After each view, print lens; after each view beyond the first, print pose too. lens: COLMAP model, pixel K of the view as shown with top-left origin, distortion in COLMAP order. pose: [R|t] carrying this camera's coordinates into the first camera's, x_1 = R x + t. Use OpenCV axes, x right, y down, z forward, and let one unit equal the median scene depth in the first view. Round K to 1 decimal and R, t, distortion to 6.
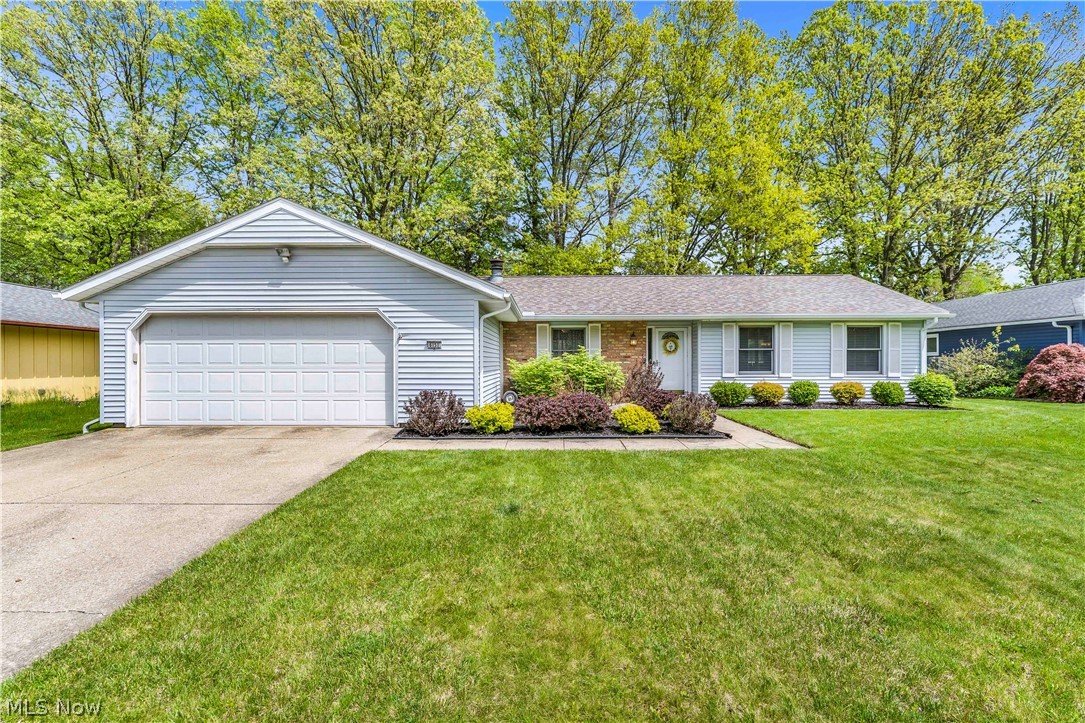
lens RADIAL K [[475.4, 0, 539.9], [0, 475.4, 363.3], [0, 0, 1]] dist [-0.000146, -0.000735]
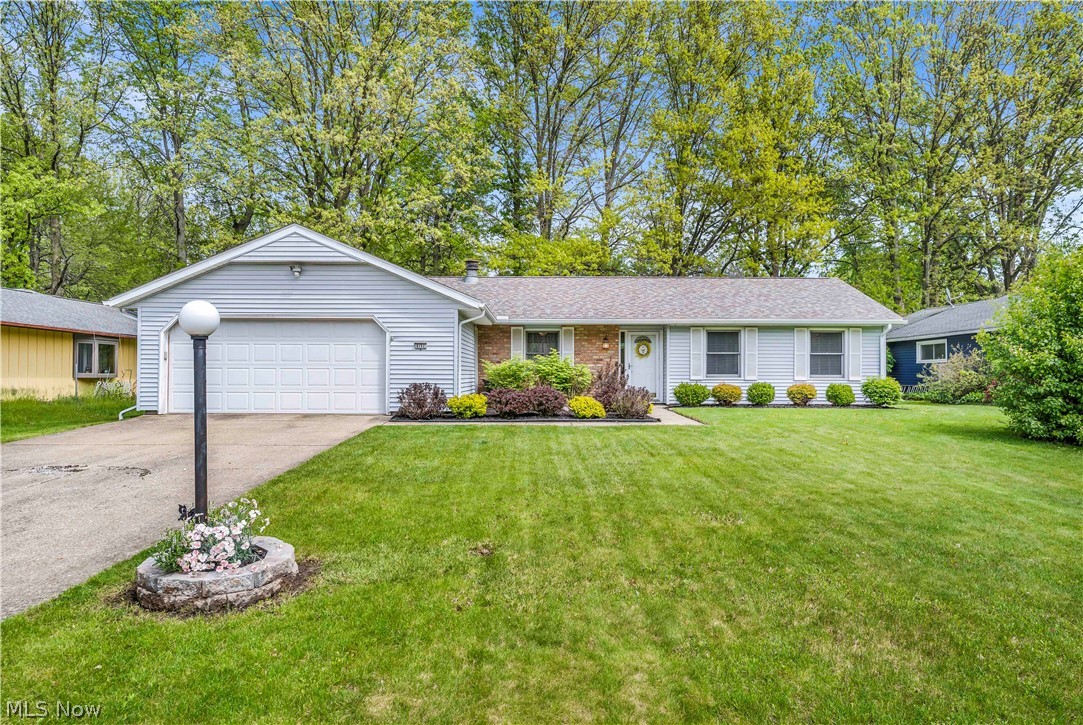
lens RADIAL K [[651.8, 0, 537.6], [0, 651.8, 361.1], [0, 0, 1]] dist [-0.004834, -0.000431]
pose [[0.999872, 0.005564, 0.014972, 0.030421], [-0.005230, 0.999738, -0.022262, 0.022076], [-0.015092, 0.022181, 0.999640, -0.412302]]
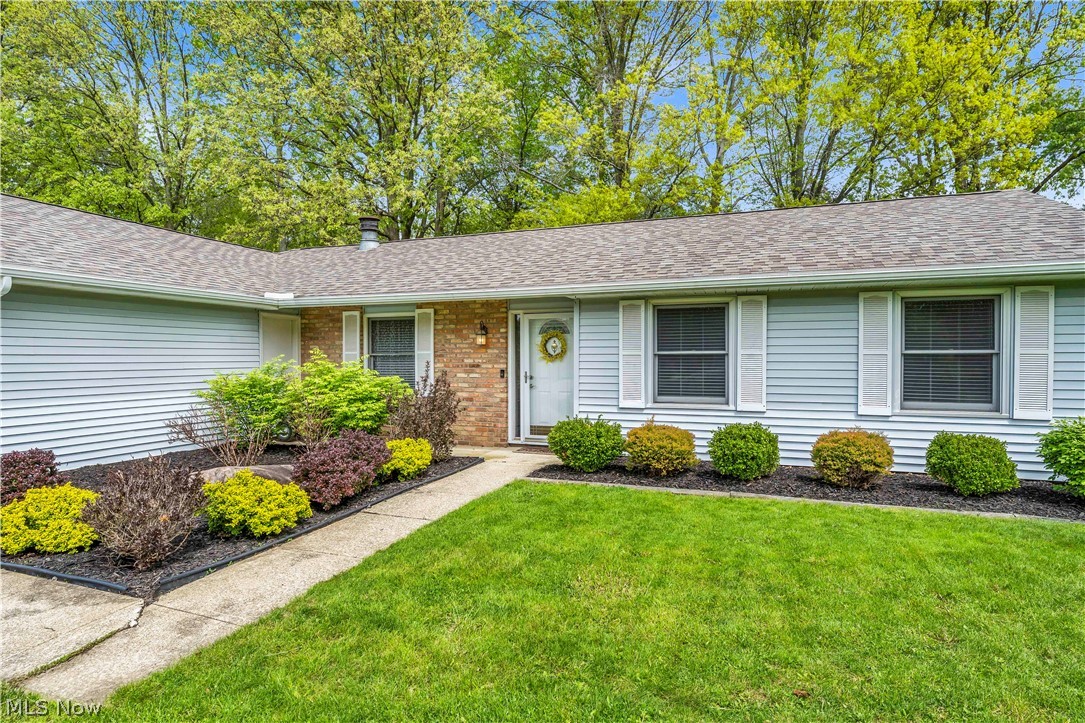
lens RADIAL K [[605.7, 0, 547.9], [0, 605.7, 360.7], [0, 0, 1]] dist [-0.007957, -0.000619]
pose [[0.944422, 0.000643, -0.328736, 0.522807], [0.001757, 0.999974, 0.007005, -0.026273], [0.328732, -0.007193, 0.944396, 0.374419]]
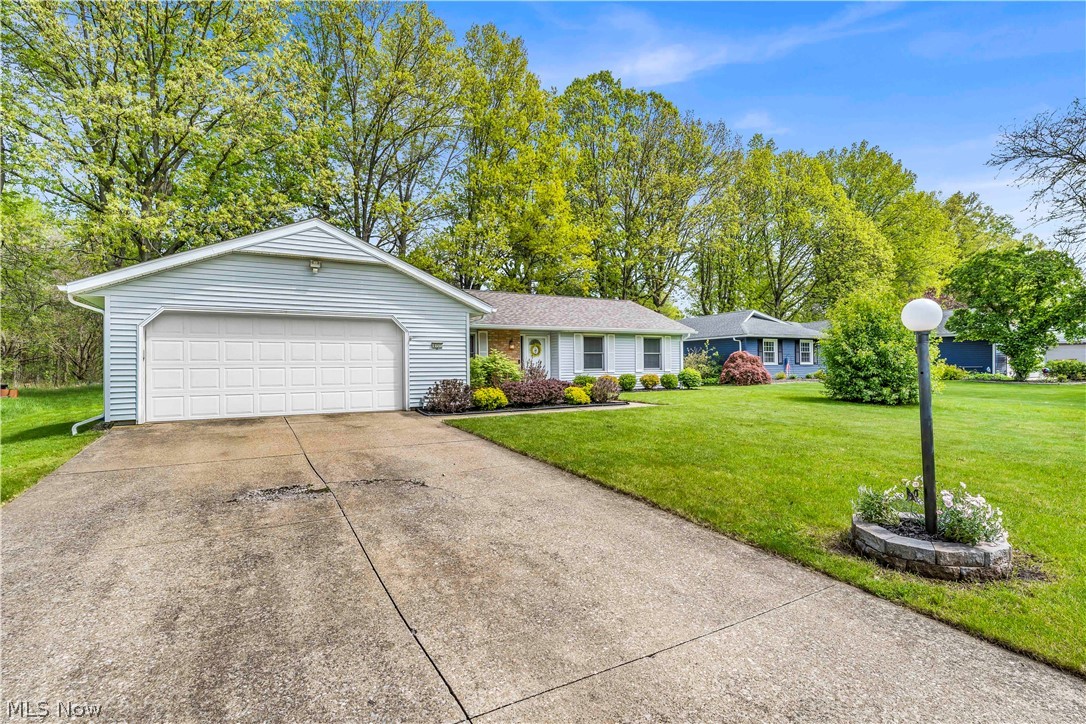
lens RADIAL K [[515.9, 0, 537.7], [0, 515.9, 364.4], [0, 0, 1]] dist [-0.001362, -0.000211]
pose [[0.866658, -0.004674, 0.498881, -0.445035], [0.012659, 0.999840, -0.012623, 0.022080], [-0.498742, 0.017255, 0.866578, -0.229263]]
